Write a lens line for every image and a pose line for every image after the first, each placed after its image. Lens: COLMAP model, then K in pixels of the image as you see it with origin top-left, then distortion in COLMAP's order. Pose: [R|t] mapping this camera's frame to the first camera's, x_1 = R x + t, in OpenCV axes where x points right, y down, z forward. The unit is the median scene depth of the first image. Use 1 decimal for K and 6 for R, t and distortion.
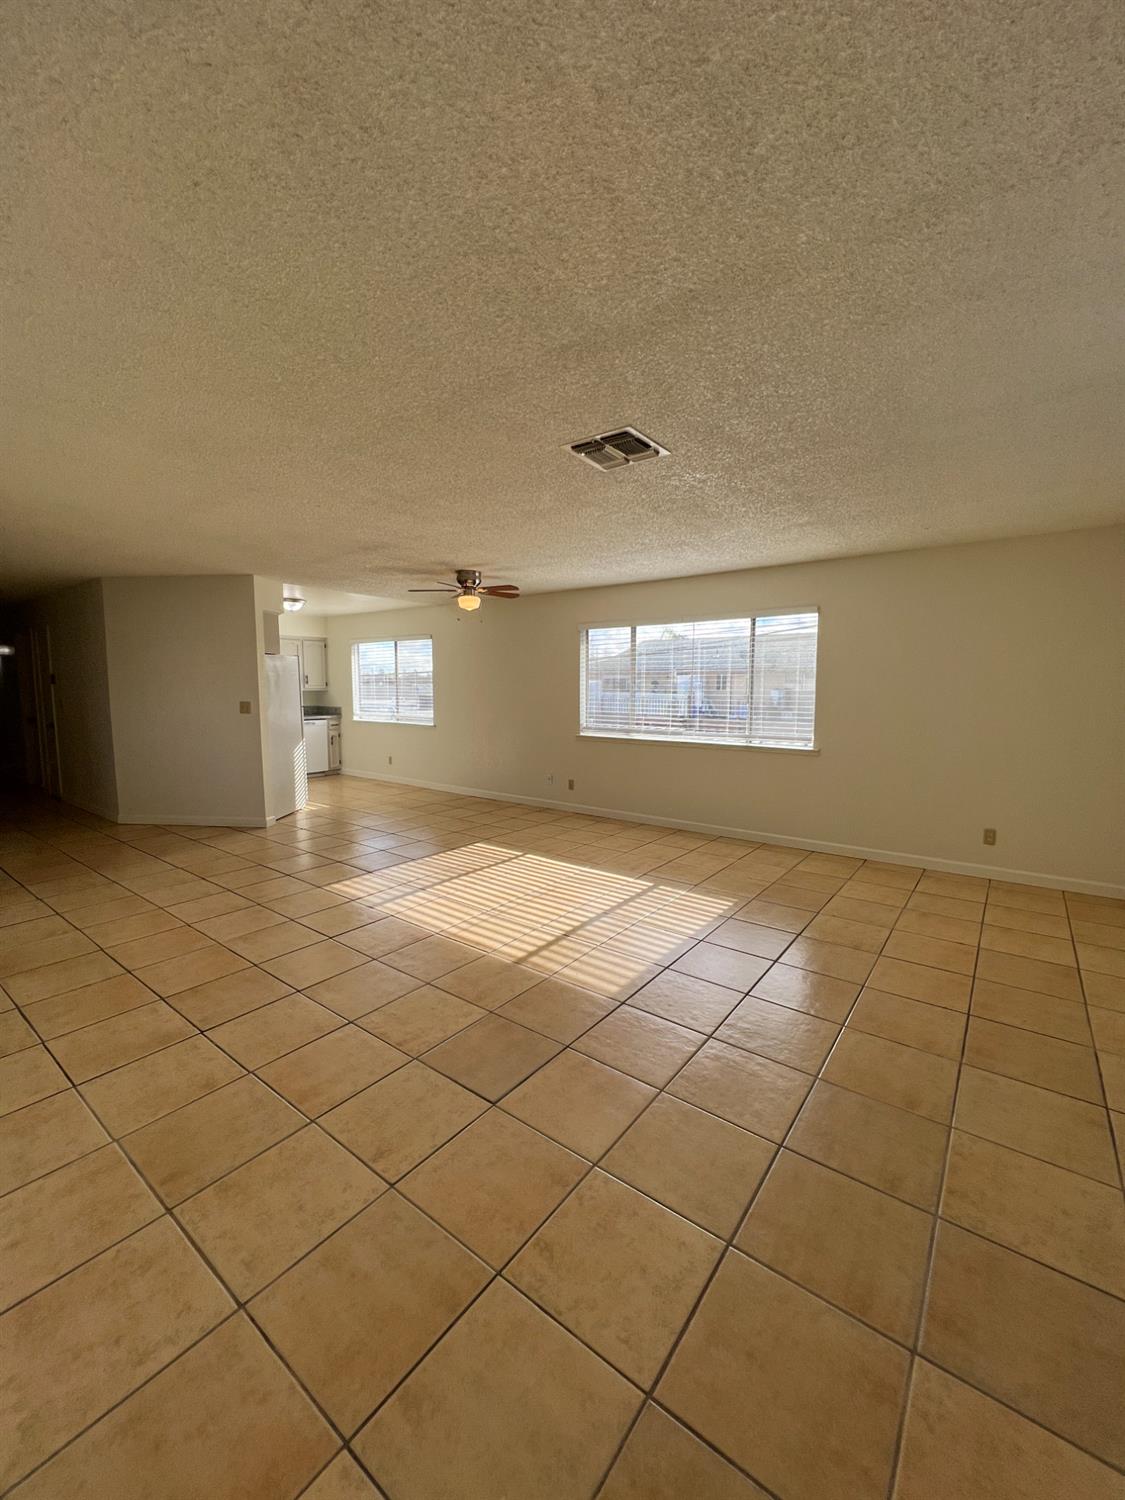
lens RADIAL K [[598.9, 0, 566.7], [0, 598.9, 748.4], [0, 0, 1]] dist [-0.001765, 0.000085]
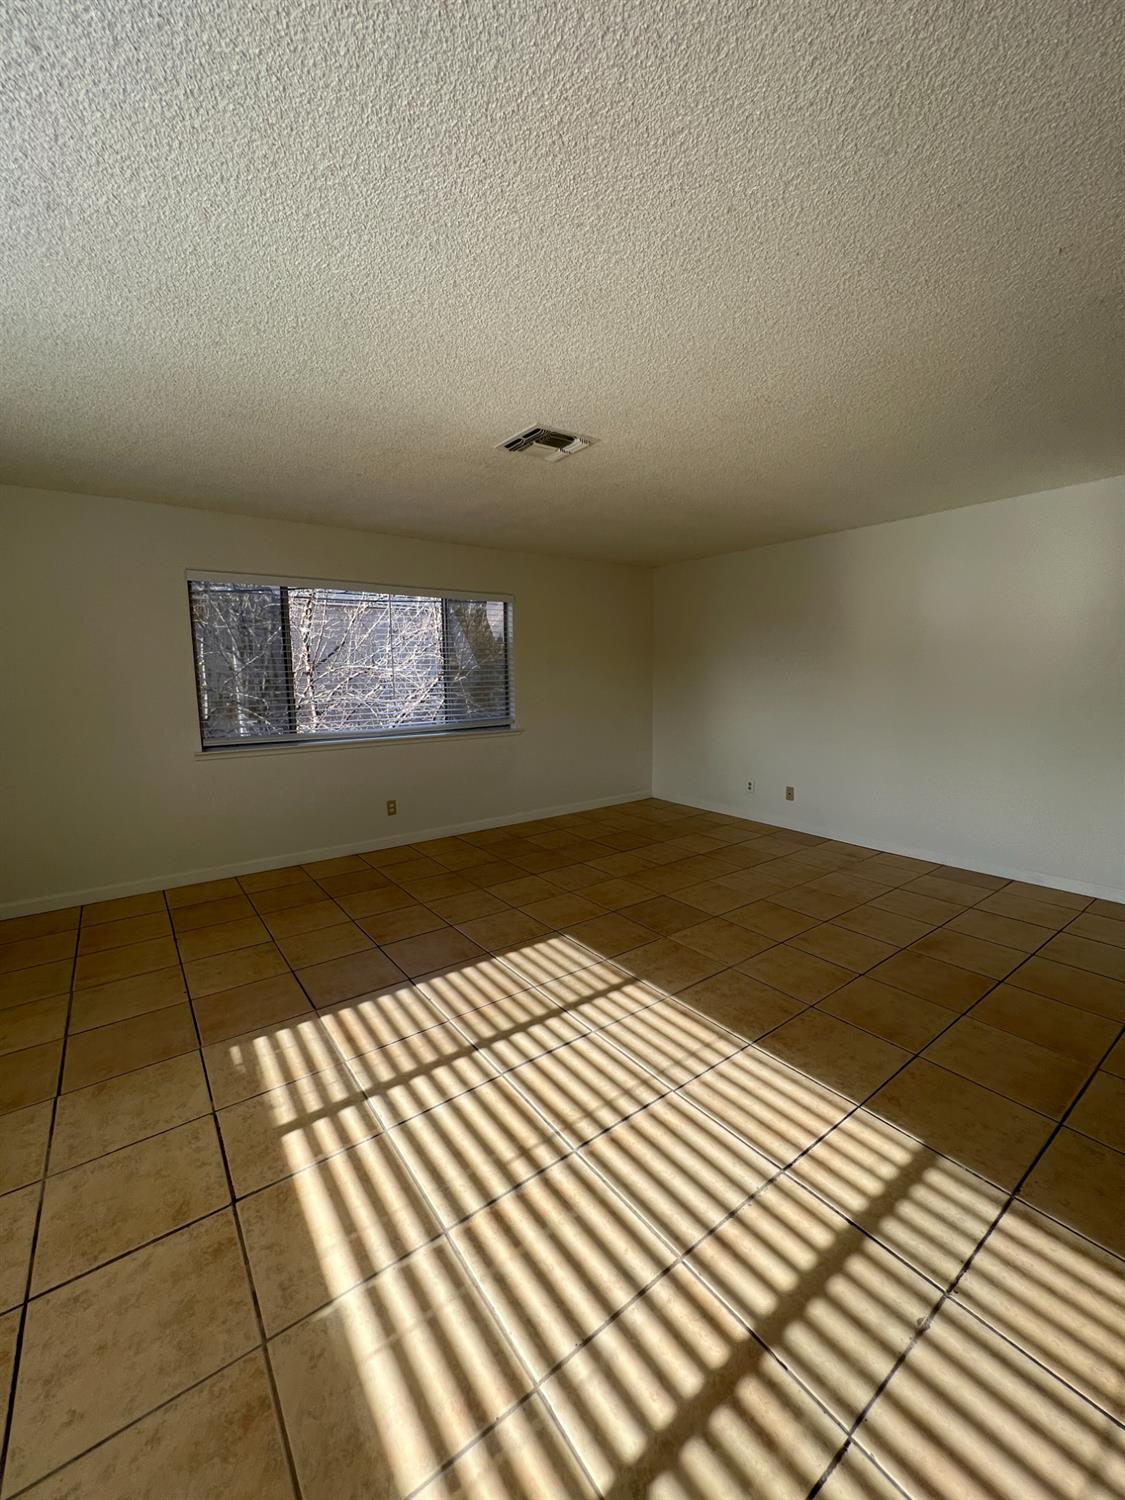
lens RADIAL K [[598.9, 0, 561.7], [0, 598.9, 756.1], [0, 0, 1]] dist [-0.001765, 0.000085]
pose [[-0.958925, -0.032820, 0.281755, -0.174071], [0.037242, 0.970119, 0.239753, -0.146634], [-0.281204, 0.240398, -0.929050, 1.426923]]
